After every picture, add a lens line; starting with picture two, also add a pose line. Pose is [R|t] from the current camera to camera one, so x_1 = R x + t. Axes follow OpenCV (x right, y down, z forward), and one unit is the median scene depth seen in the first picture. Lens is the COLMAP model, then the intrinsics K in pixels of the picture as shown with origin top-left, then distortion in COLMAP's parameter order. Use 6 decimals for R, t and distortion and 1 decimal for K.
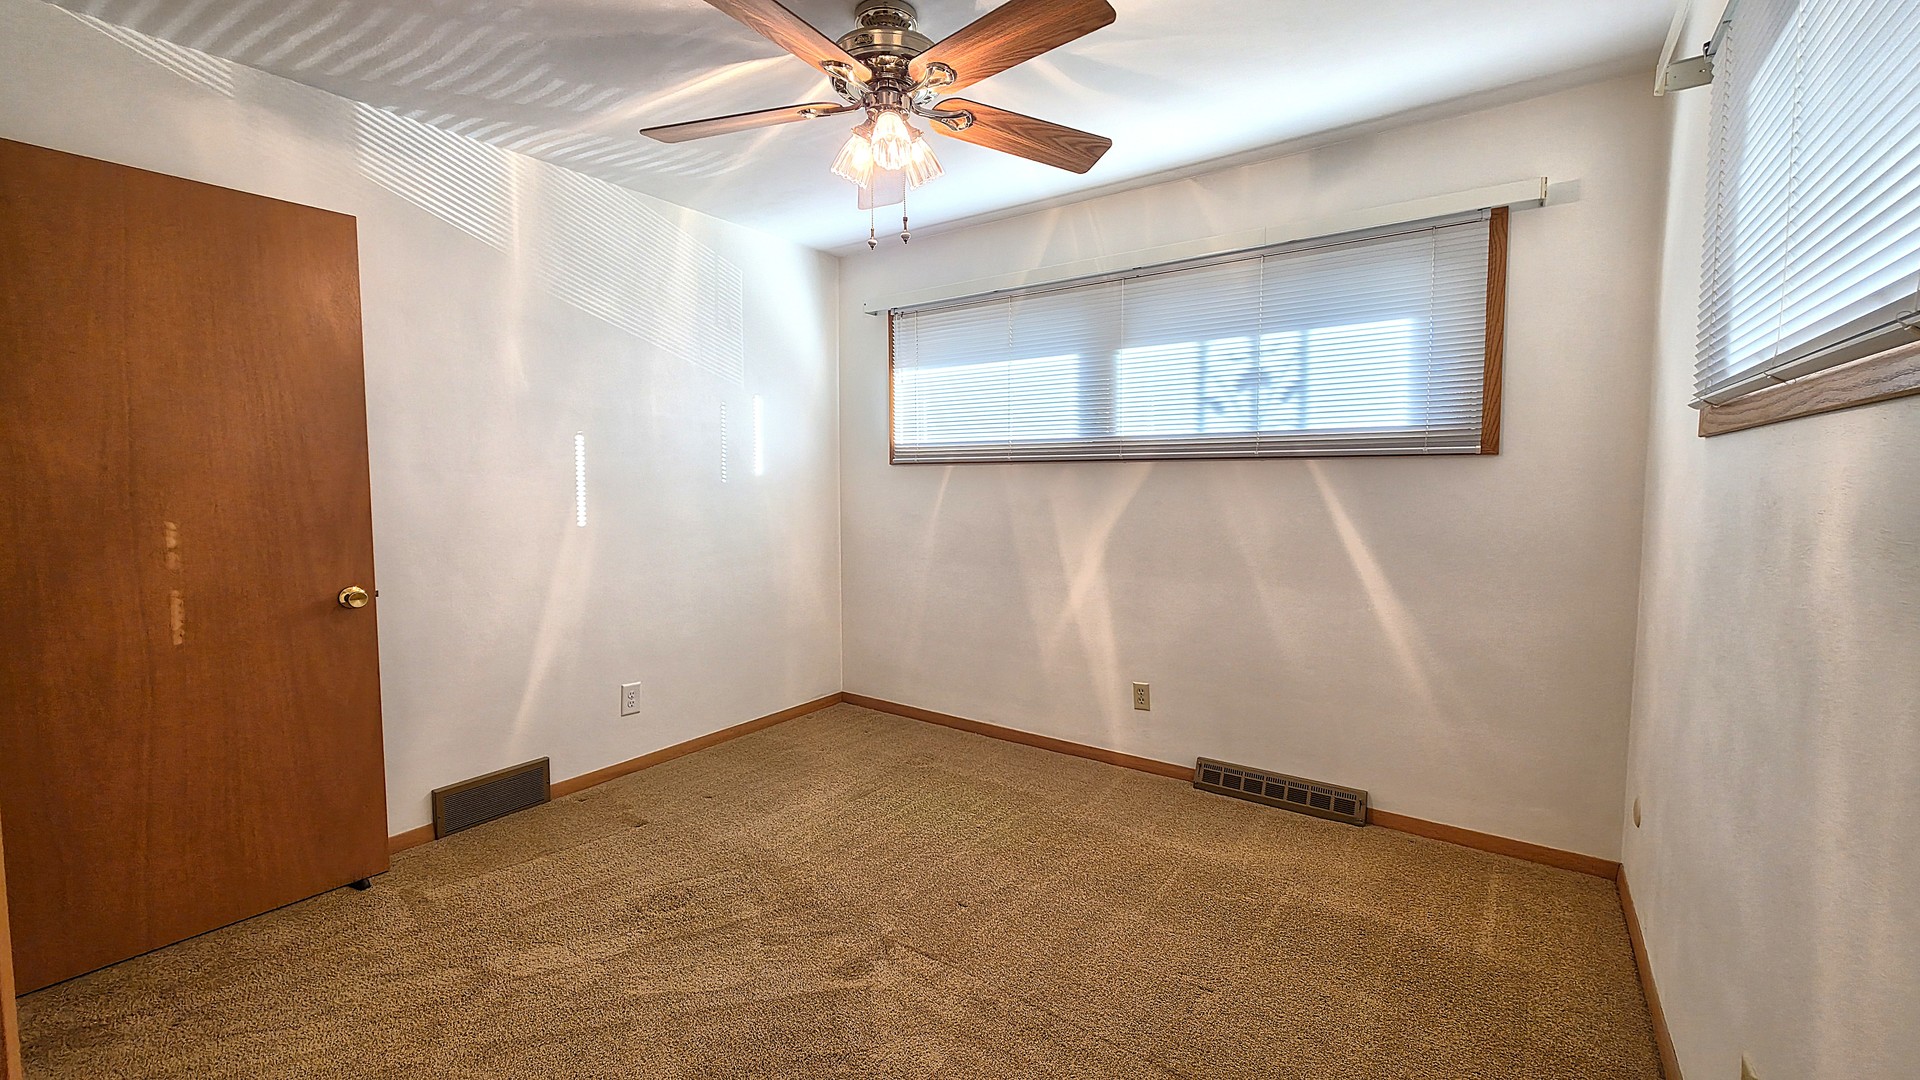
lens RADIAL K [[777.4, 0, 973.7], [0, 777.4, 533.6], [0, 0, 1]] dist [-0.000713, -0.000148]
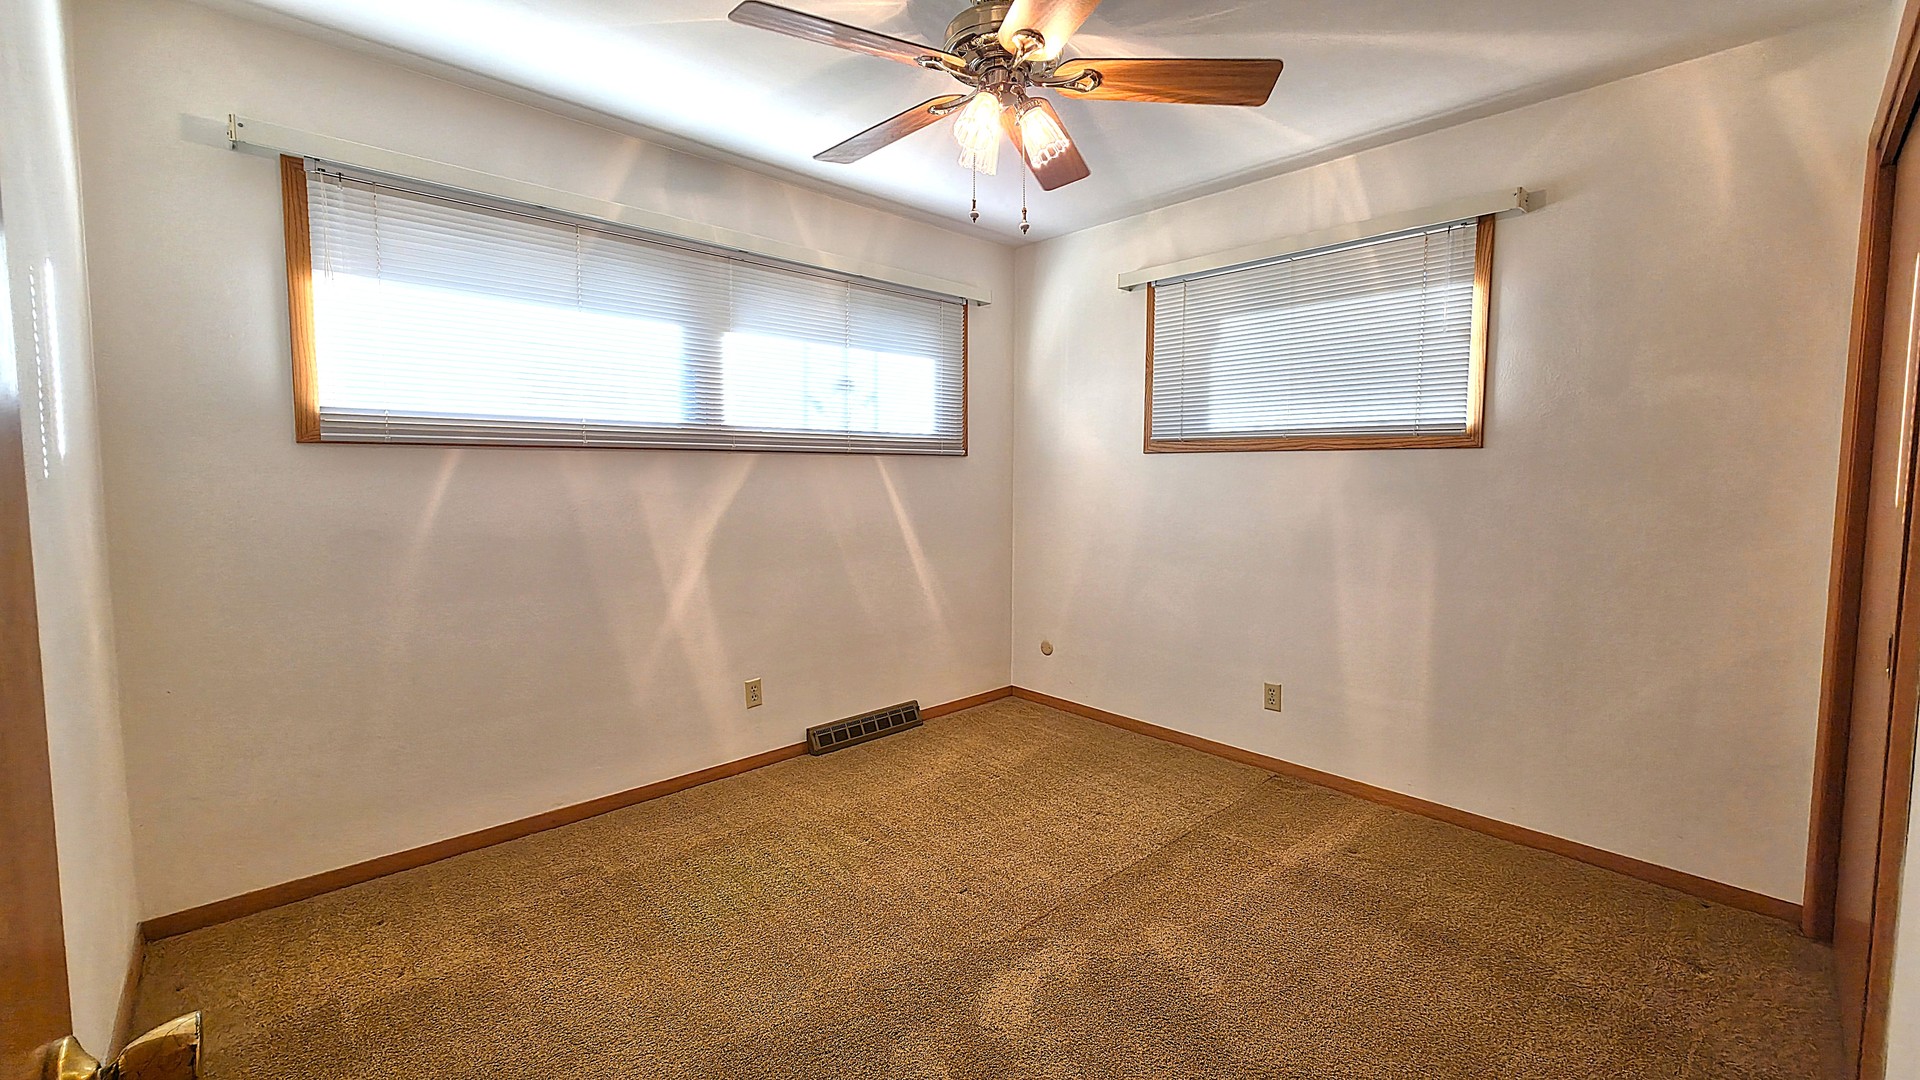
lens RADIAL K [[777.4, 0, 976.5], [0, 777.4, 533.9], [0, 0, 1]] dist [-0.000713, -0.000148]
pose [[0.183886, -0.078702, 0.979792, -0.704201], [0.065799, 0.995539, 0.067618, -0.039706], [-0.980743, 0.052035, 0.188244, 0.554263]]
